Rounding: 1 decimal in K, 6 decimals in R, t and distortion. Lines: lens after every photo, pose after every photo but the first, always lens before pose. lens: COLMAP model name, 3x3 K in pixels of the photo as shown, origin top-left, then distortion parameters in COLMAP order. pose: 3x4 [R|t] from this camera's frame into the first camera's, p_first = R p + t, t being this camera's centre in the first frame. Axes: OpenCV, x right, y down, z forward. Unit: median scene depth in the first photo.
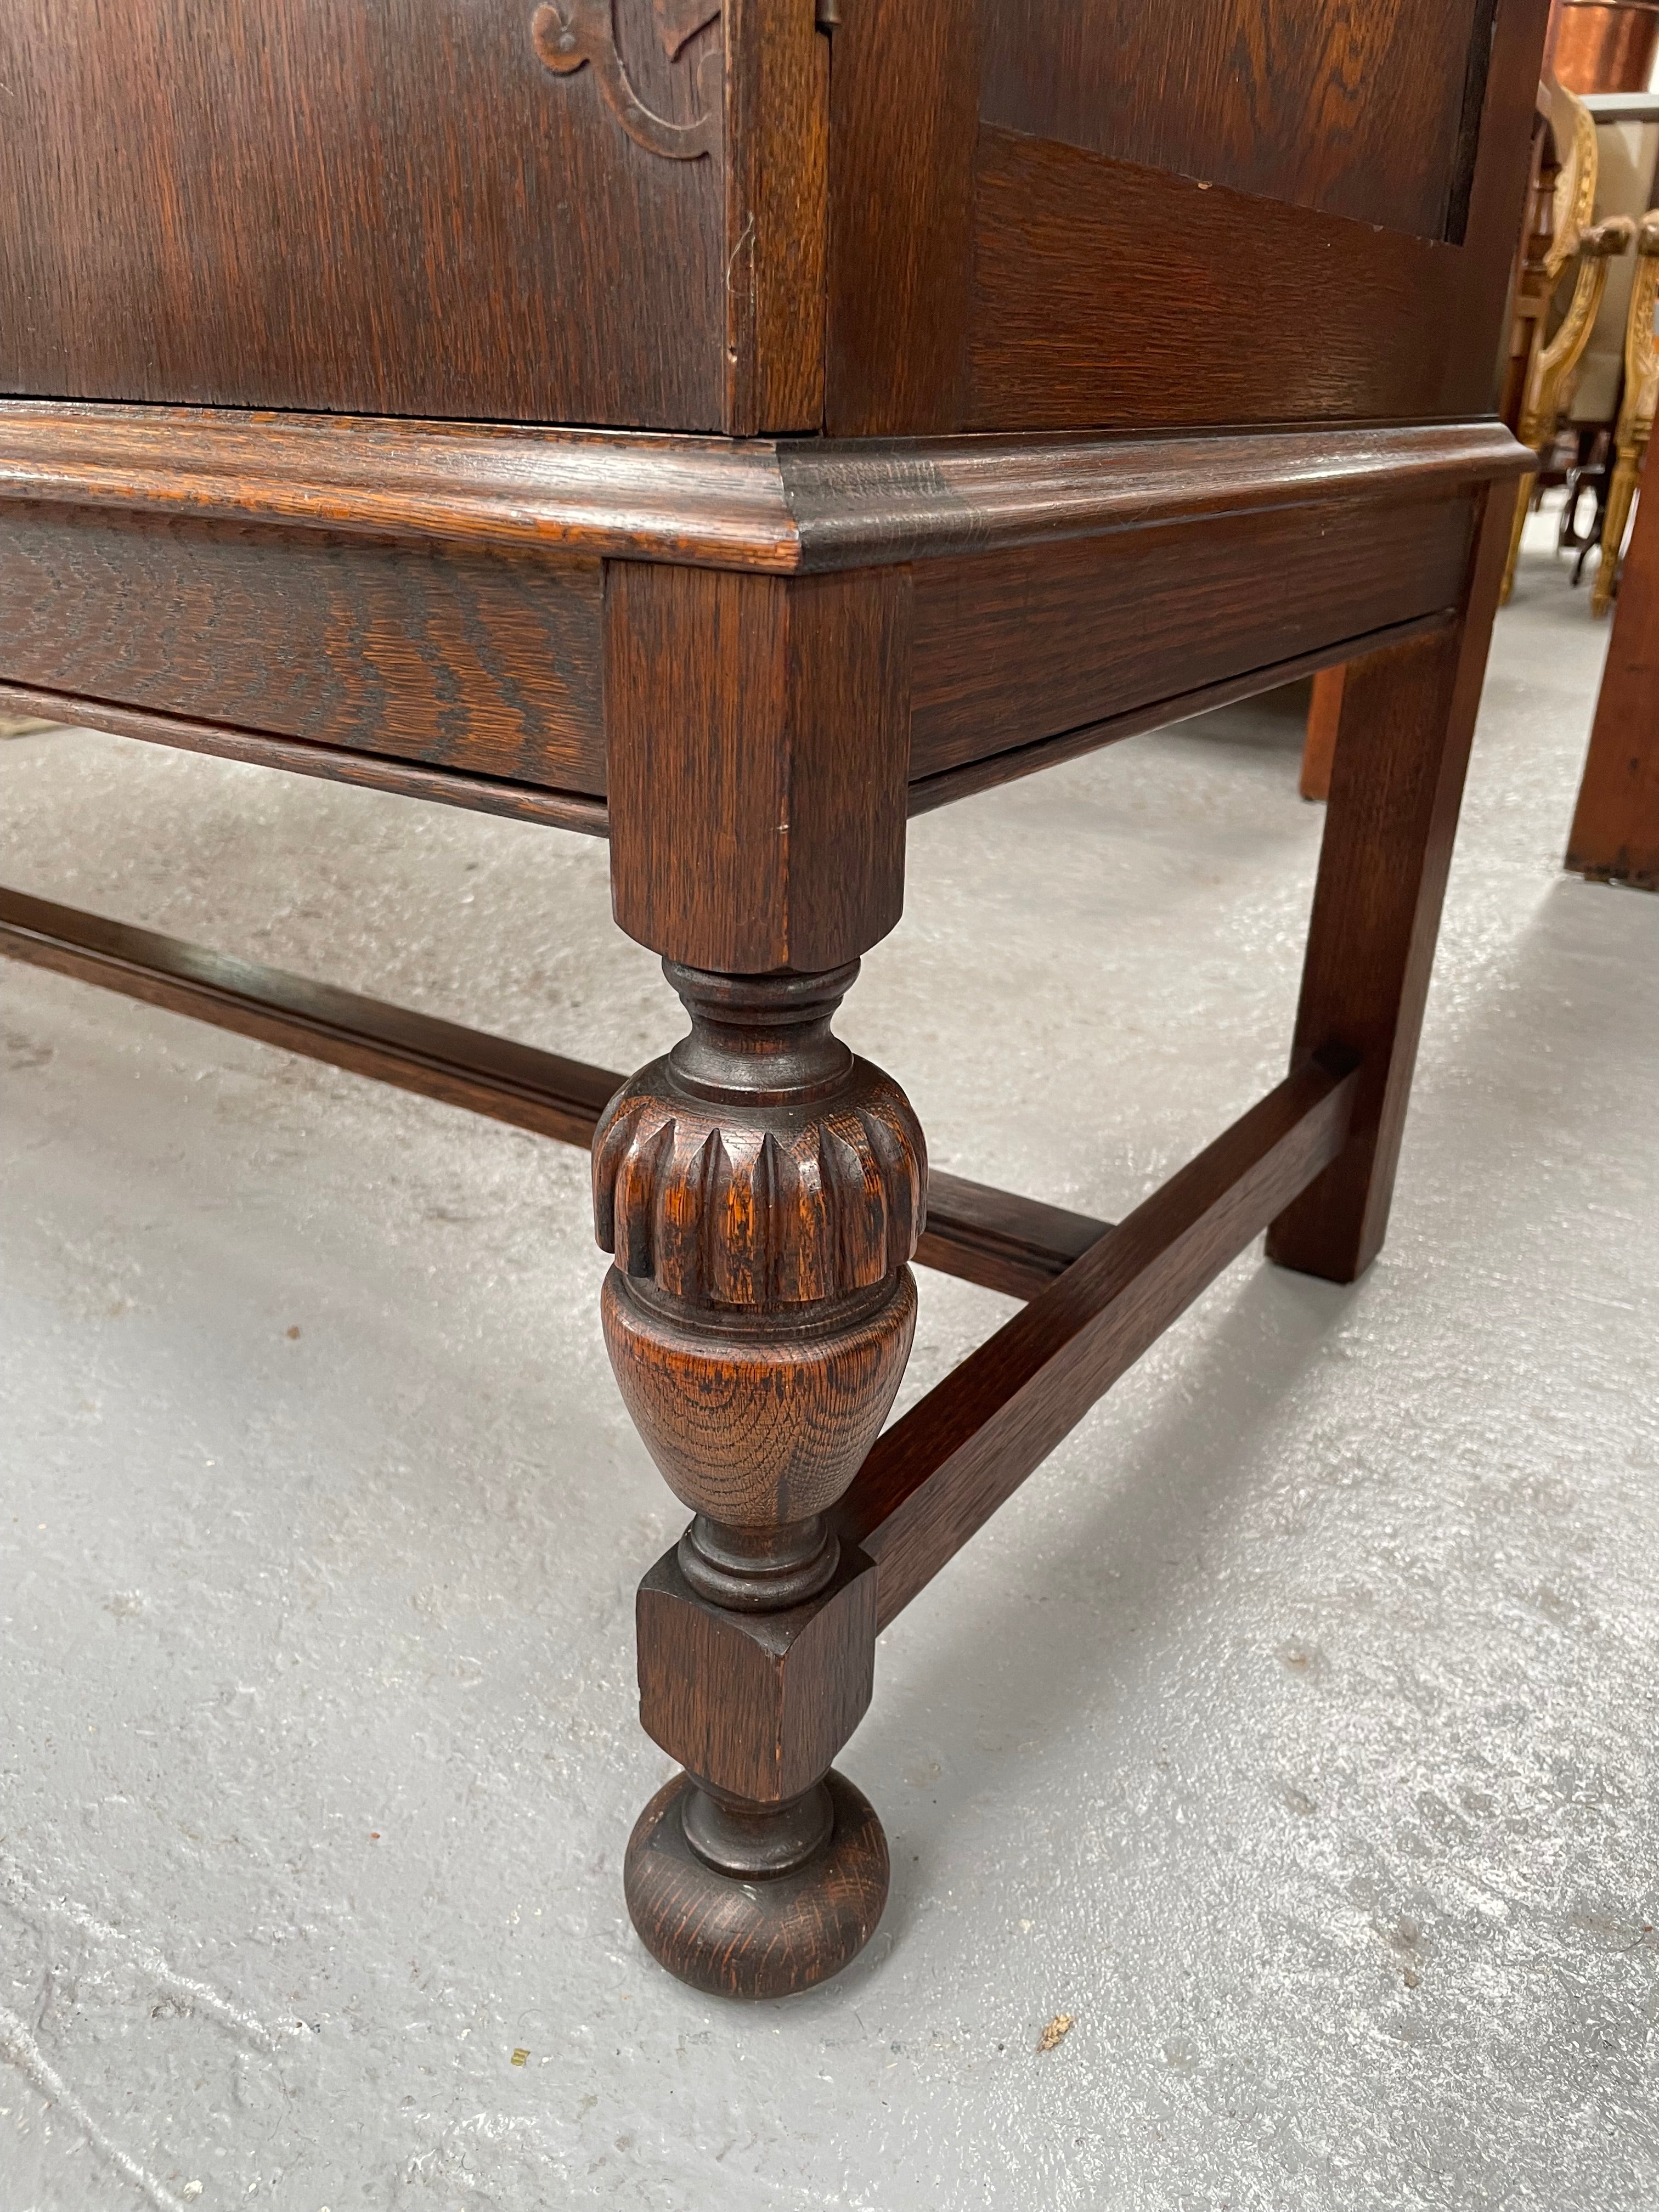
lens RADIAL K [[1680.5, 0, 815.8], [0, 1680.5, 1099.1], [0, 0, 1]] dist [0.079434, -0.107138]
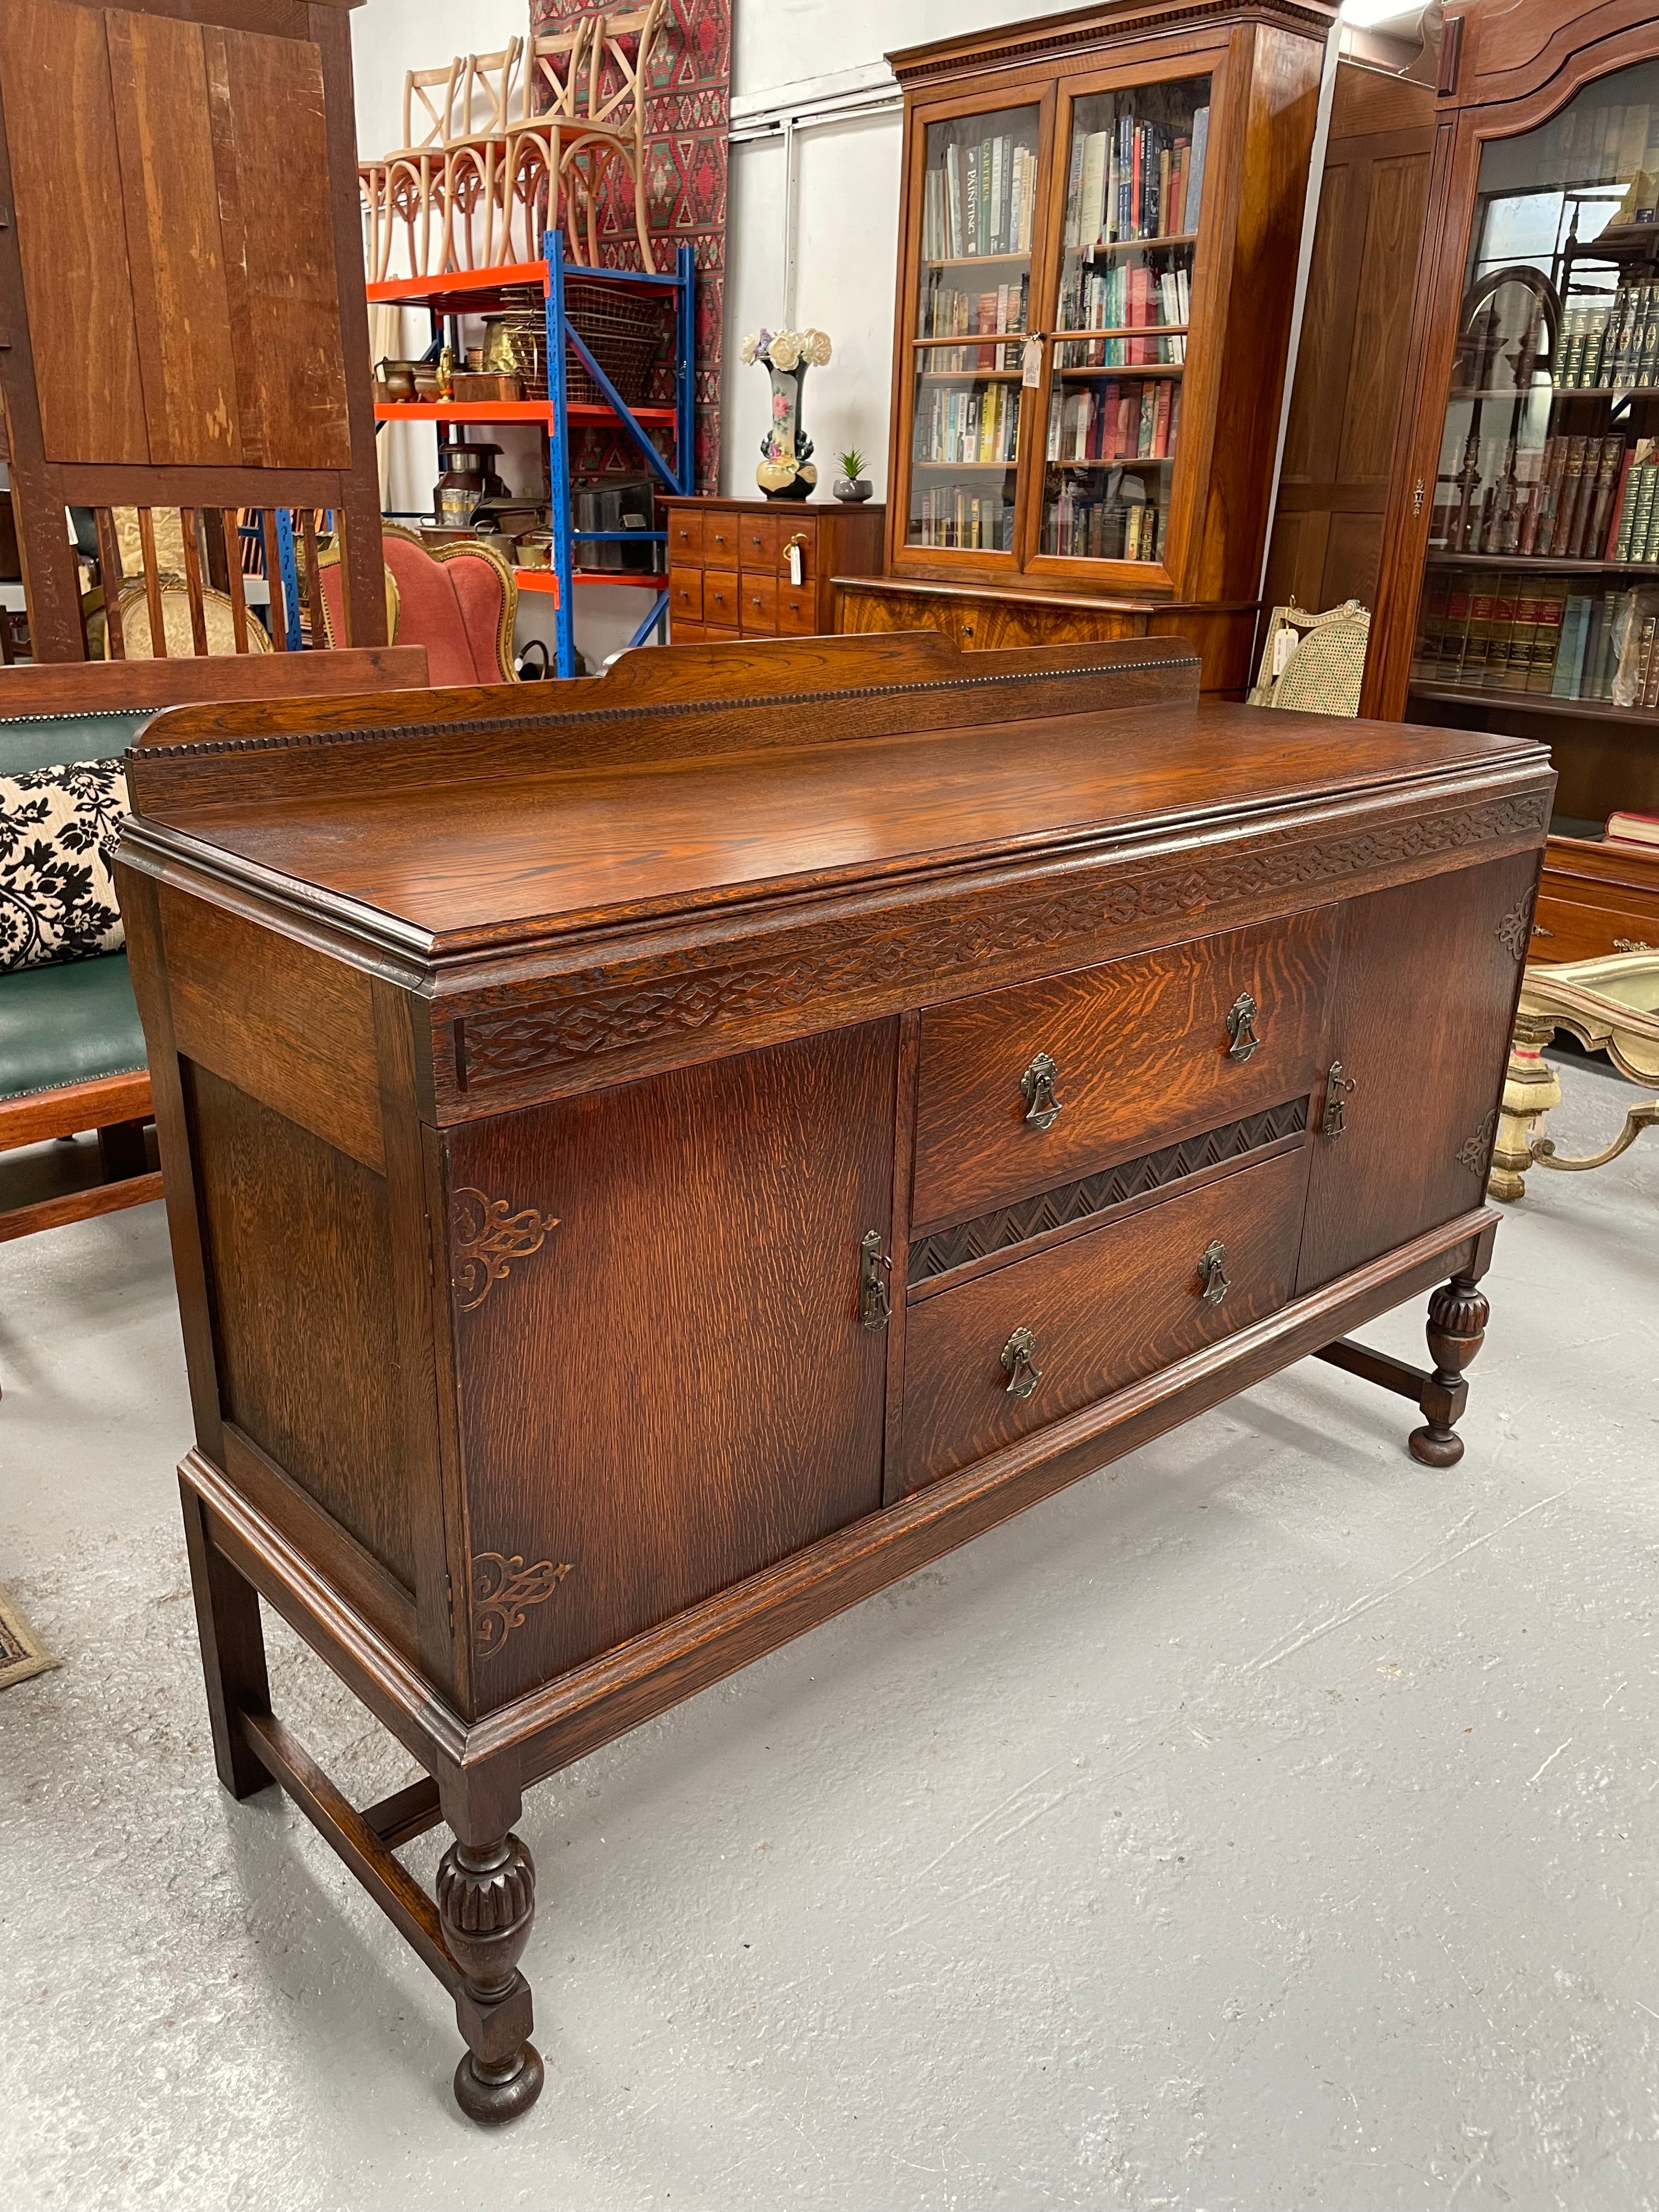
lens RADIAL K [[1673.8, 0, 819.4], [0, 1673.8, 1094.6], [0, 0, 1]] dist [0.090053, -0.114666]
pose [[0.240714, -0.338371, 0.909704, -4.708164], [0.359525, 0.901677, 0.240252, -2.368776], [-0.901554, 0.269229, 0.338699, 0.656341]]
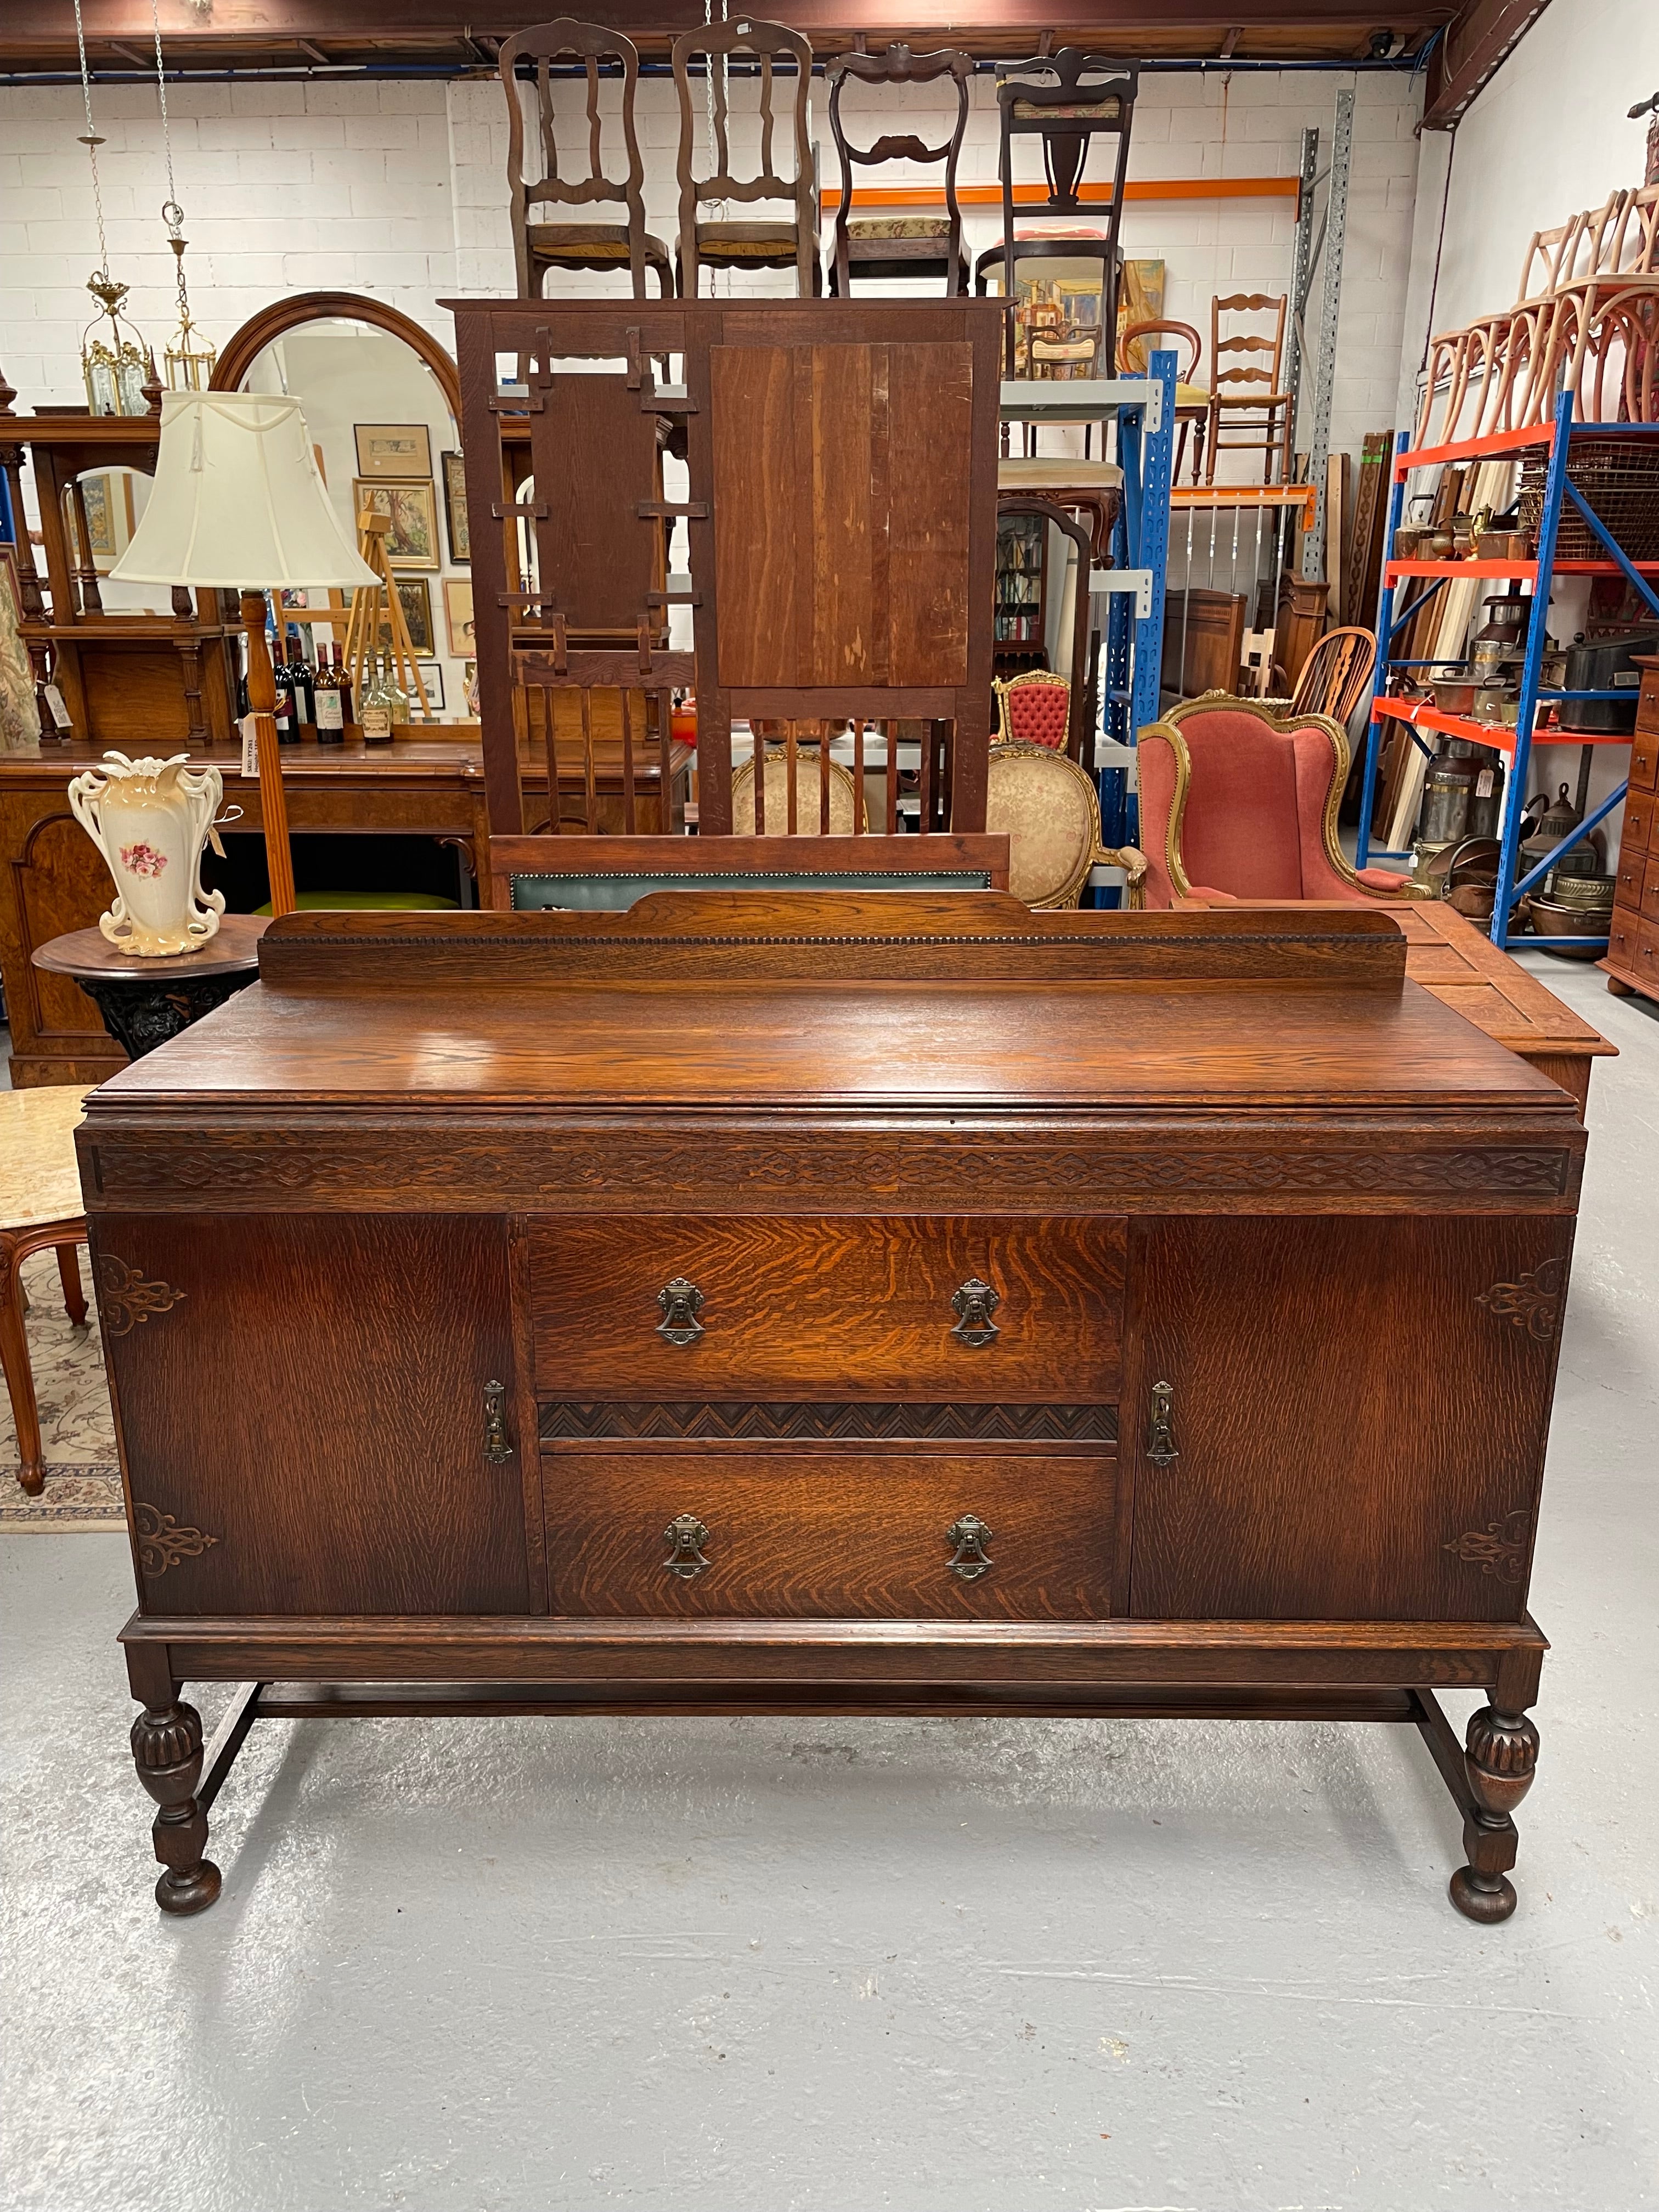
lens RADIAL K [[1675.7, 0, 823.9], [0, 1675.7, 1094.9], [0, 0, 1]] dist [0.085560, -0.107666]
pose [[0.833194, -0.176818, 0.523949, -3.254126], [0.226041, 0.973628, -0.030882, -1.719894], [-0.504672, 0.144164, 0.851189, -2.061934]]
